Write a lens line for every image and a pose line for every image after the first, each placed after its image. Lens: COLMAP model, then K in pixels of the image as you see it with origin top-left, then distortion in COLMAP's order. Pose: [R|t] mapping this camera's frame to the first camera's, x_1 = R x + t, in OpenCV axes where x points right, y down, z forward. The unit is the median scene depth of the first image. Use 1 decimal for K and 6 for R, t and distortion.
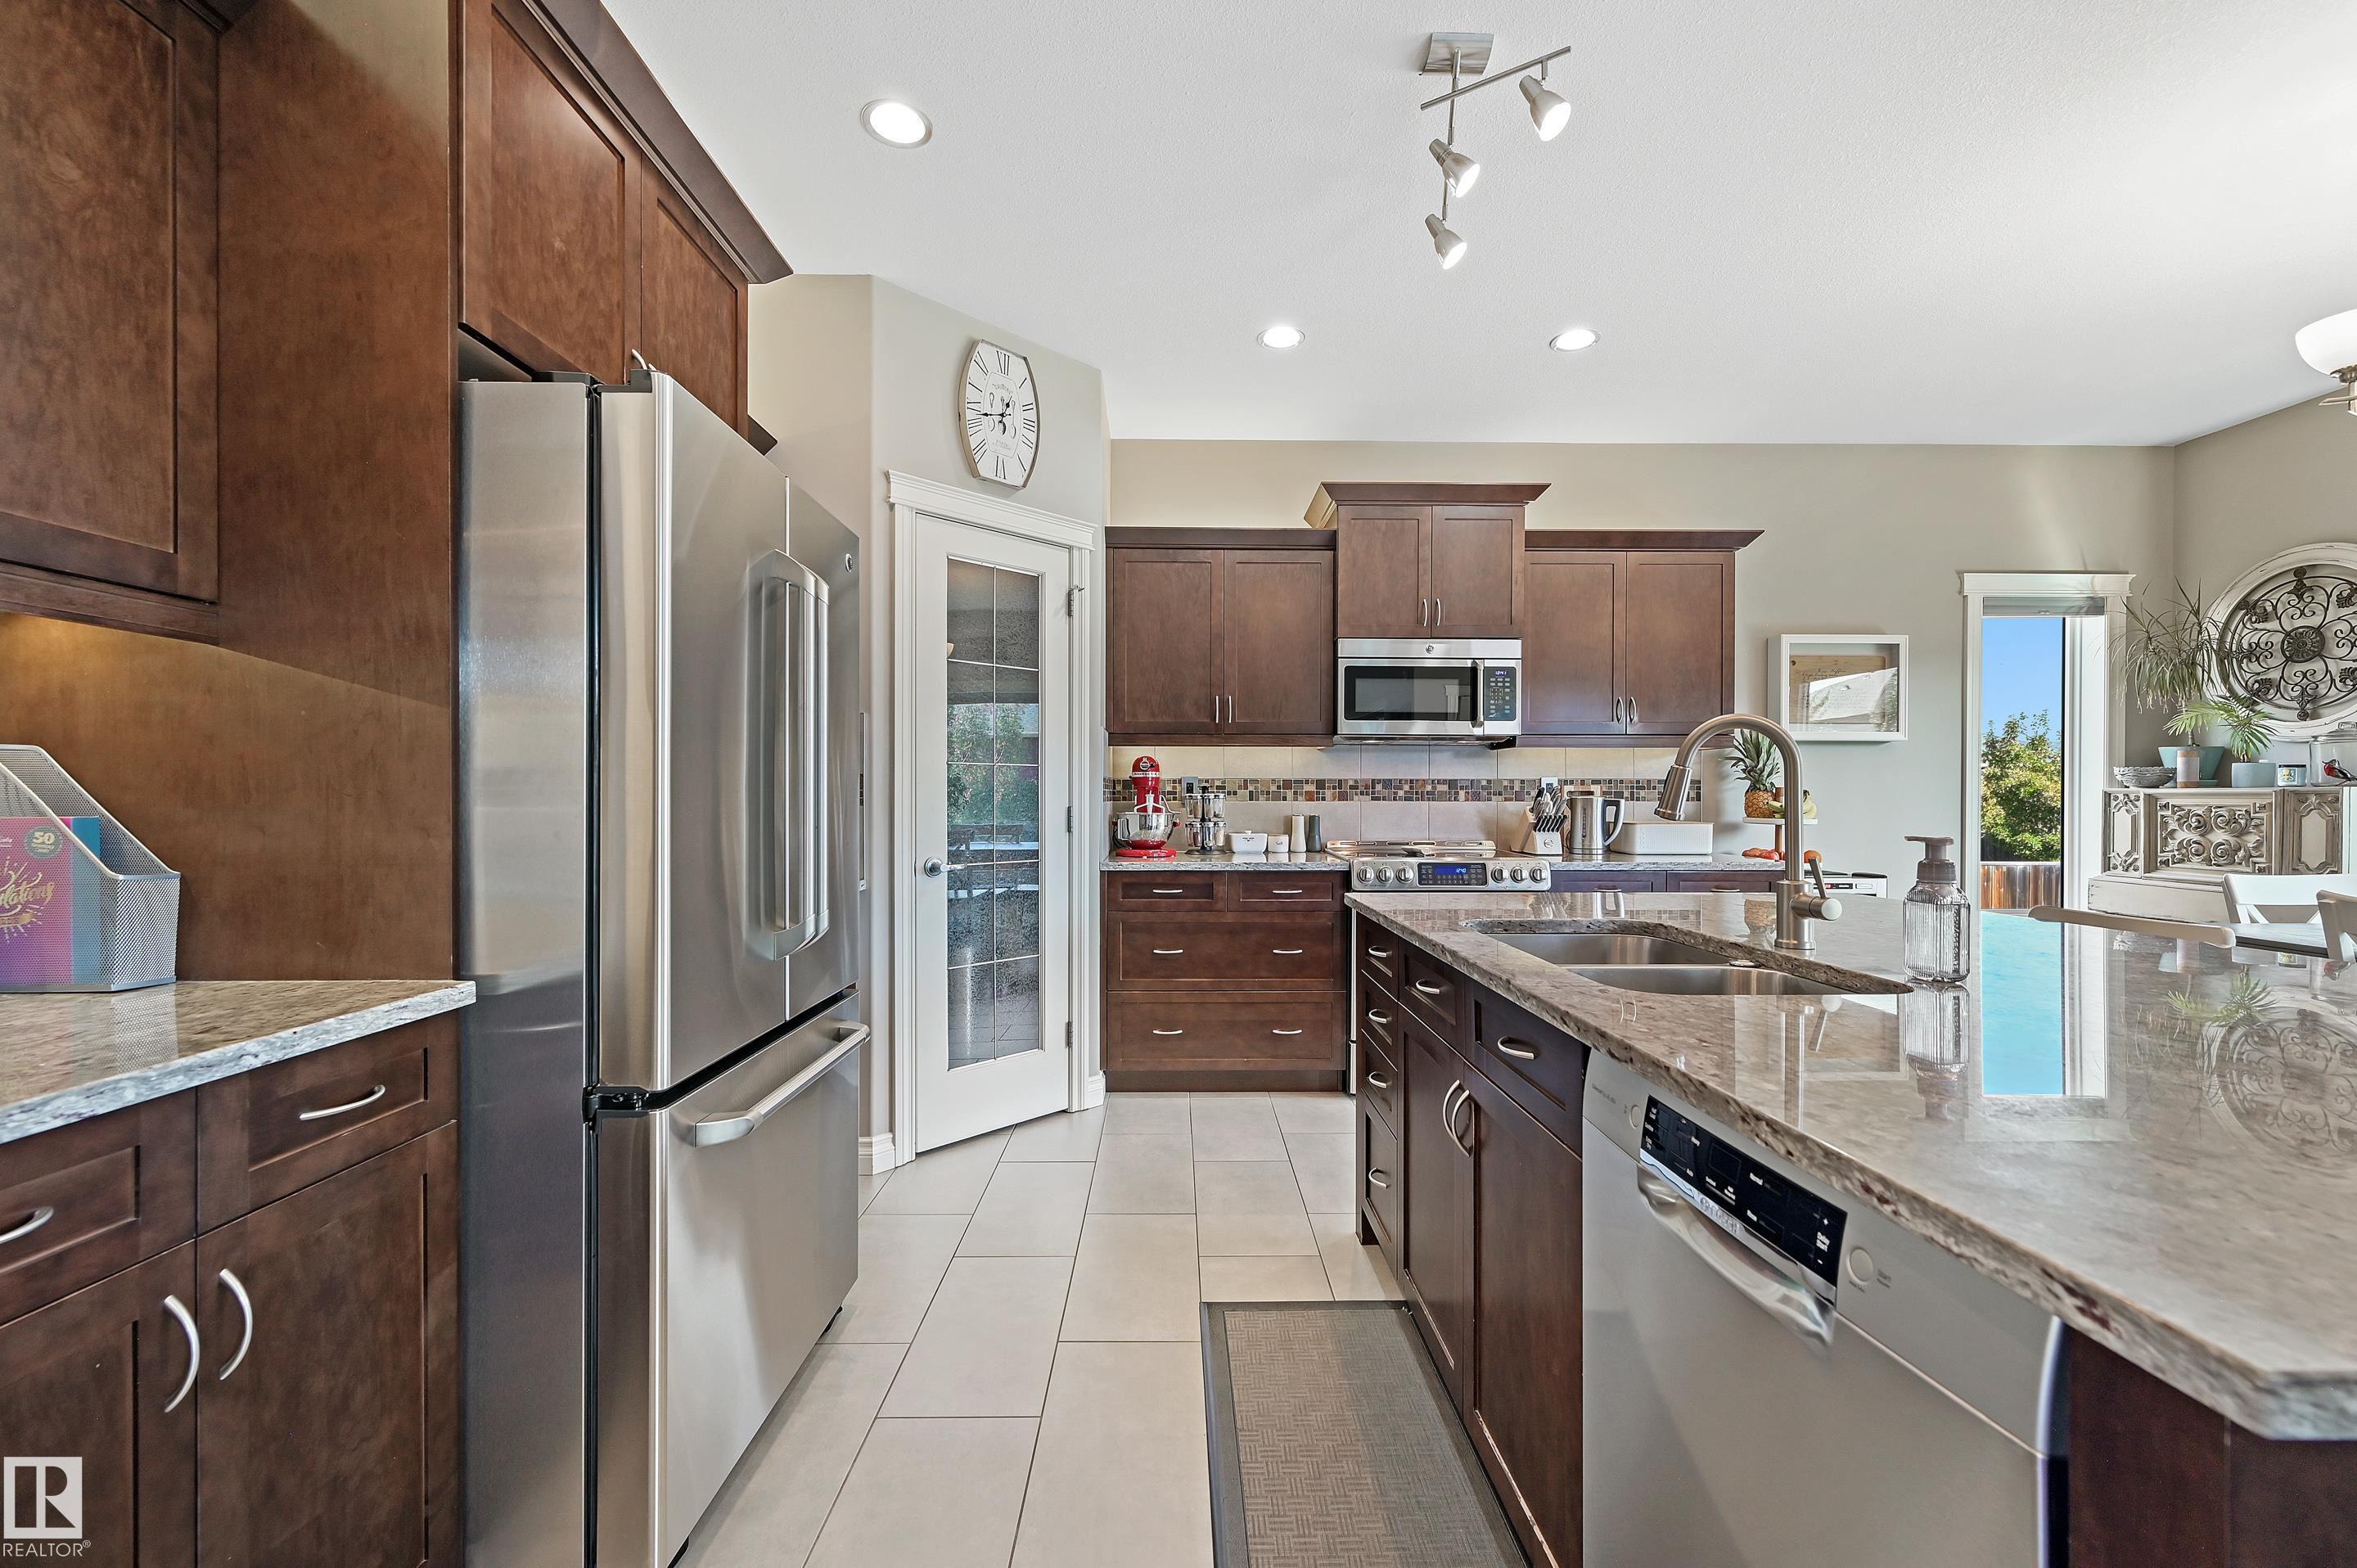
lens RADIAL K [[943.3, 0, 1178.1], [0, 943.3, 799.4], [0, 0, 1]] dist [-0.000925, 0.000370]
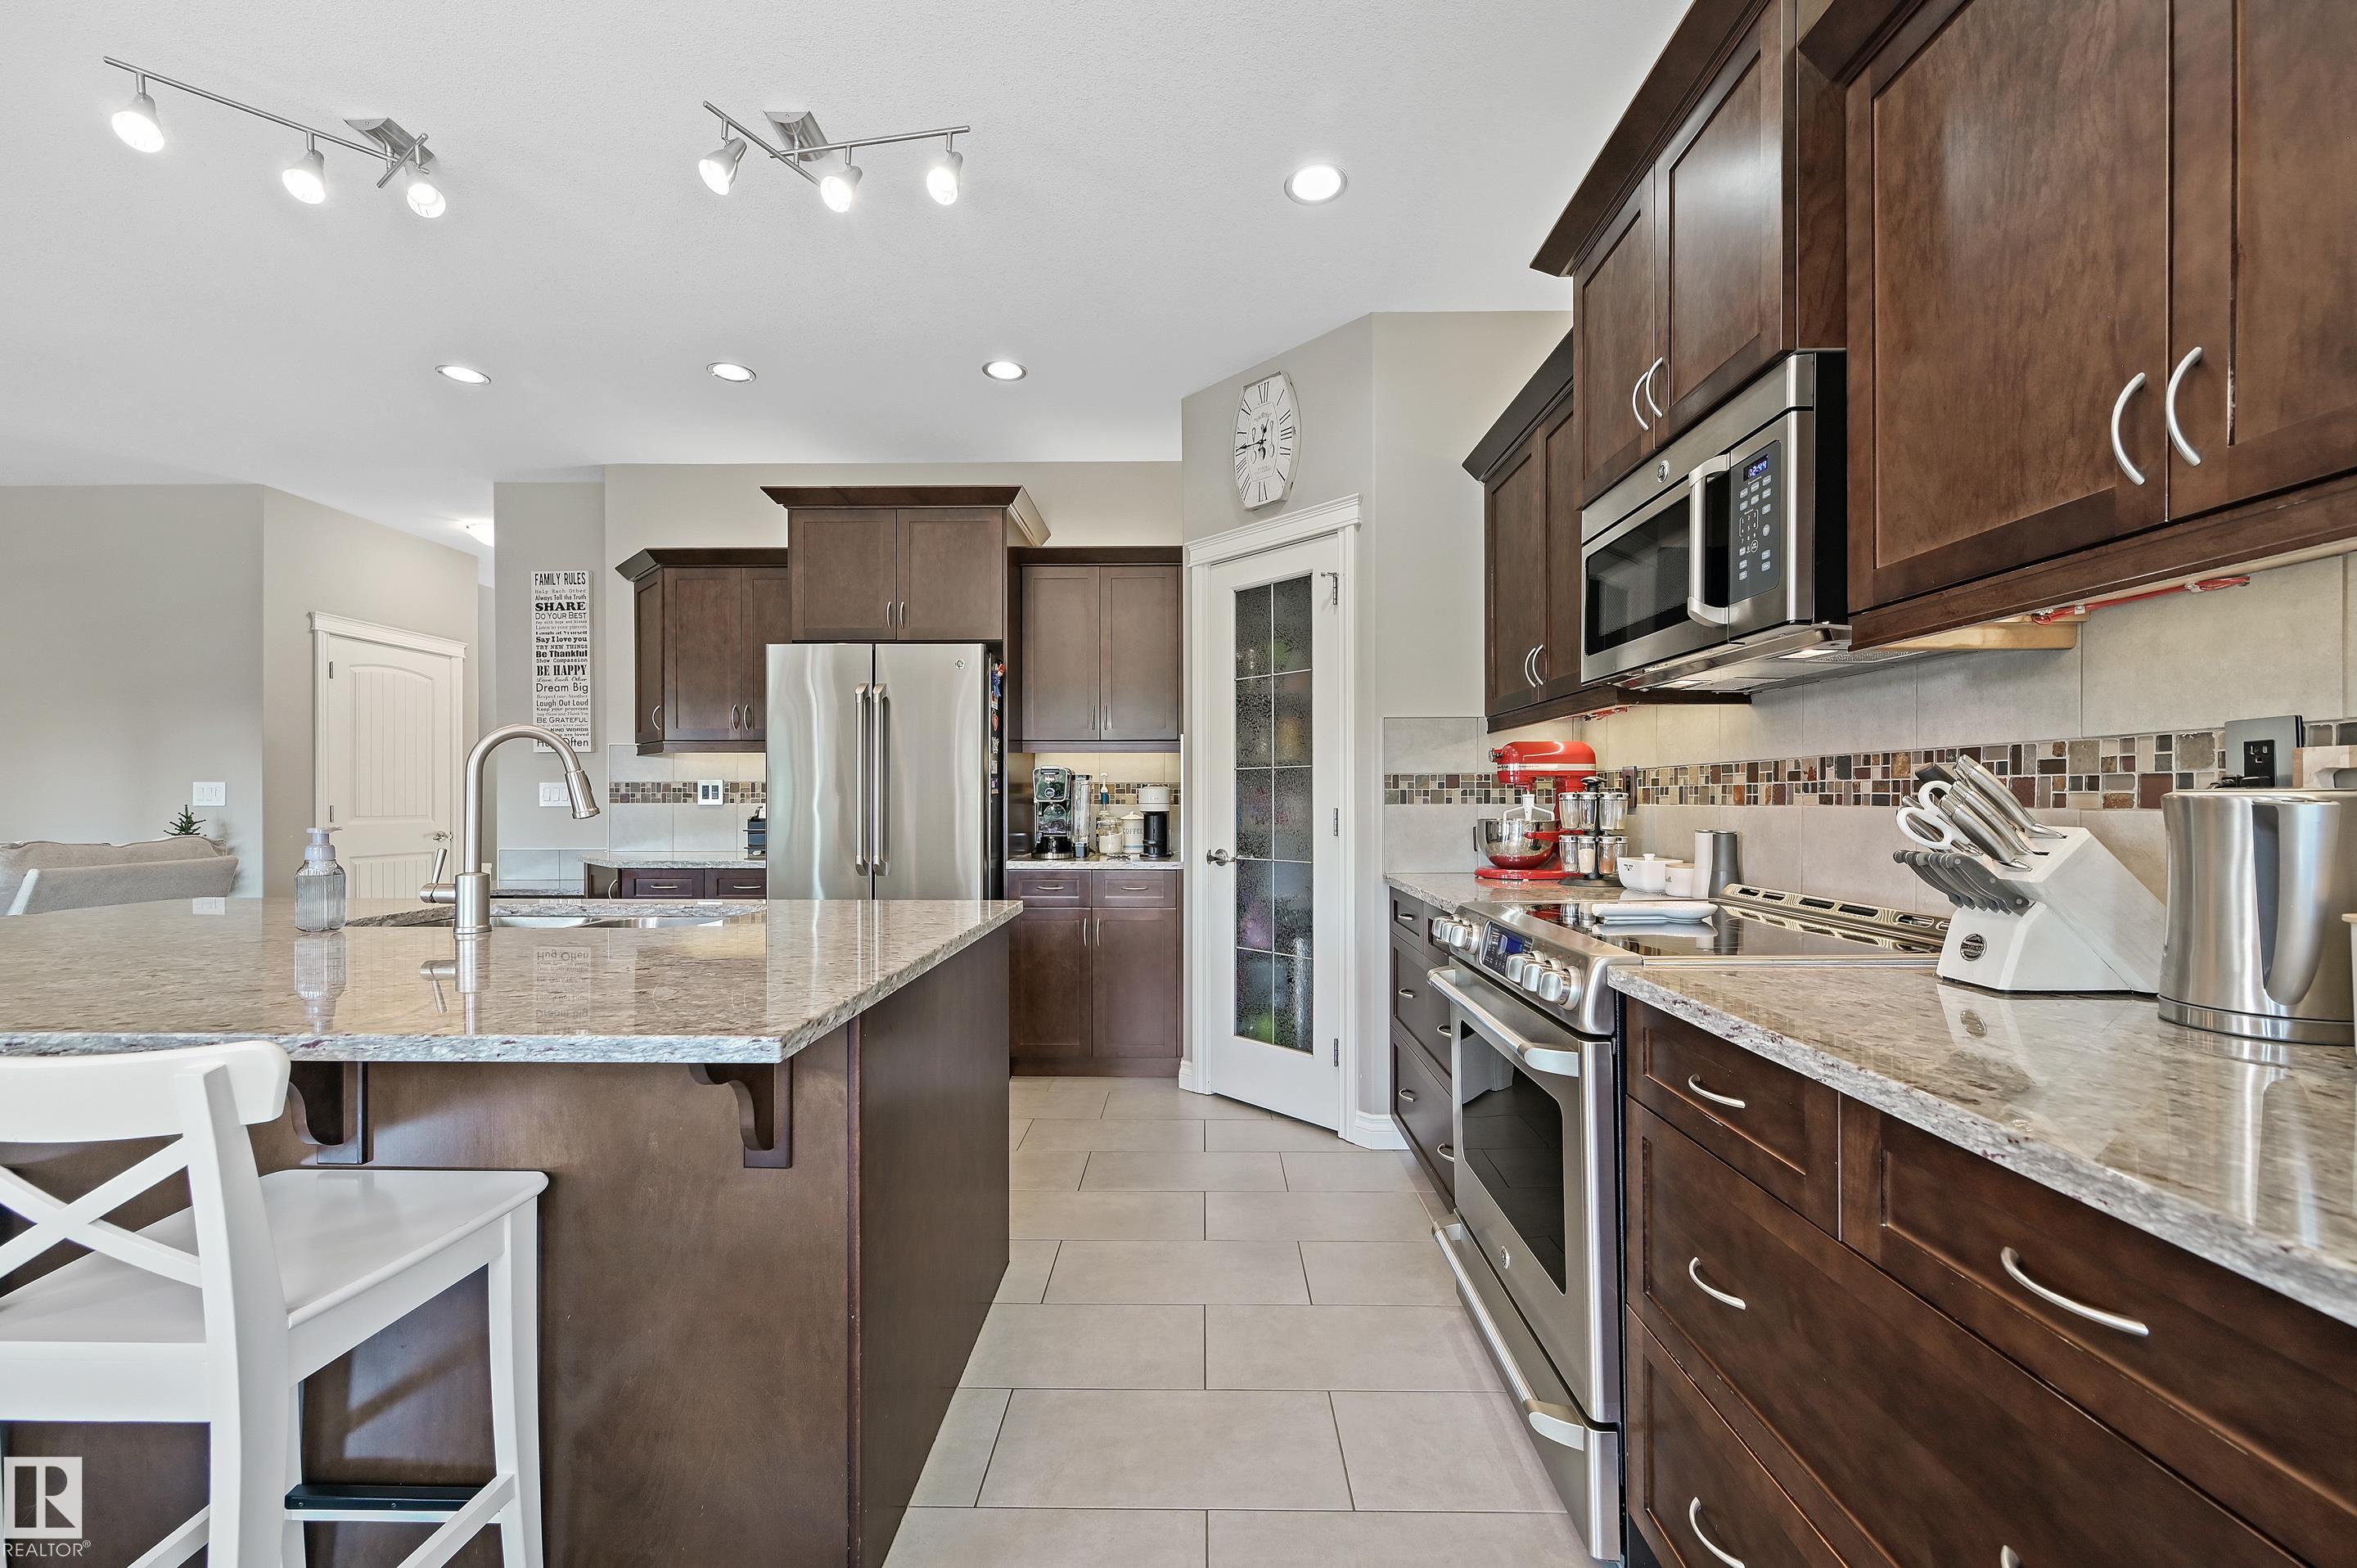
lens RADIAL K [[943.3, 0, 1191.0], [0, 943.3, 801.6], [0, 0, 1]] dist [-0.000925, 0.000370]
pose [[-0.031846, 0.001088, -0.999492, 0.733309], [-0.001307, 0.999999, 0.001130, -0.000205], [0.999492, 0.001343, -0.031845, 0.789453]]
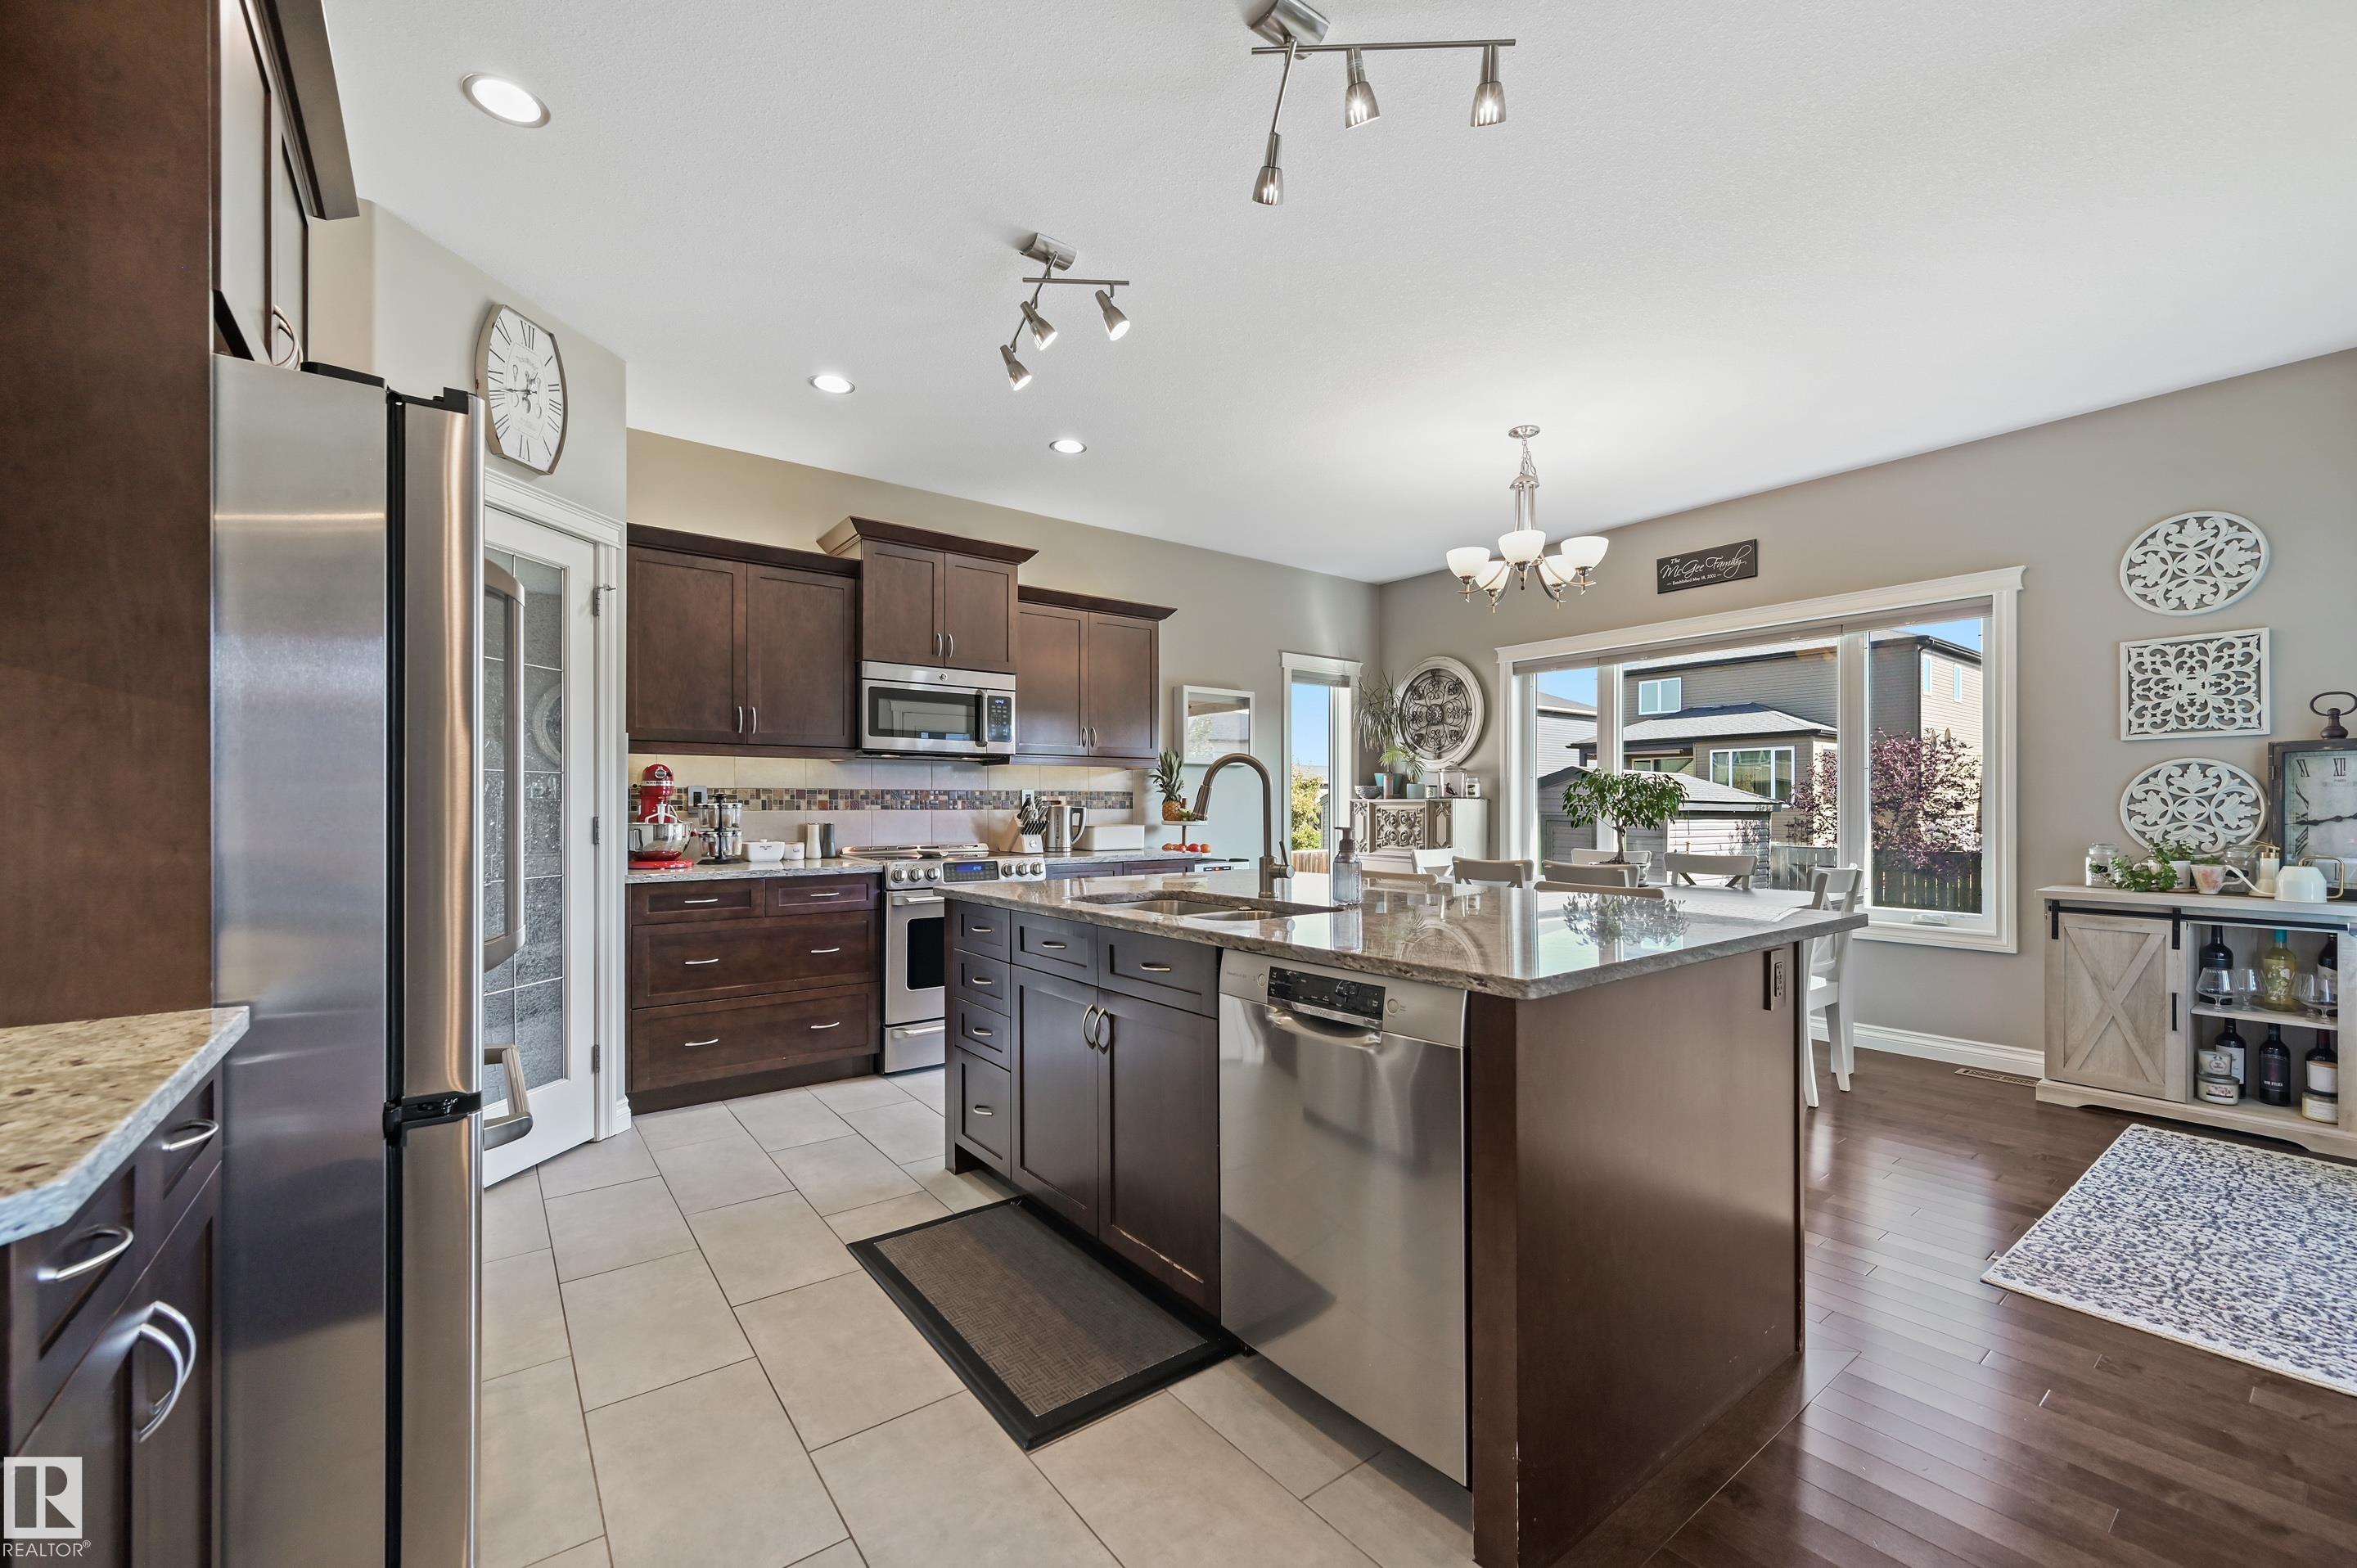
lens RADIAL K [[943.3, 0, 1180.8], [0, 943.3, 800.9], [0, 0, 1]] dist [-0.000925, 0.000370]
pose [[0.805481, 0.000325, 0.592621, -0.180140], [0.004370, 0.999969, -0.006488, 0.000147], [-0.592605, 0.007816, 0.805455, -0.094954]]
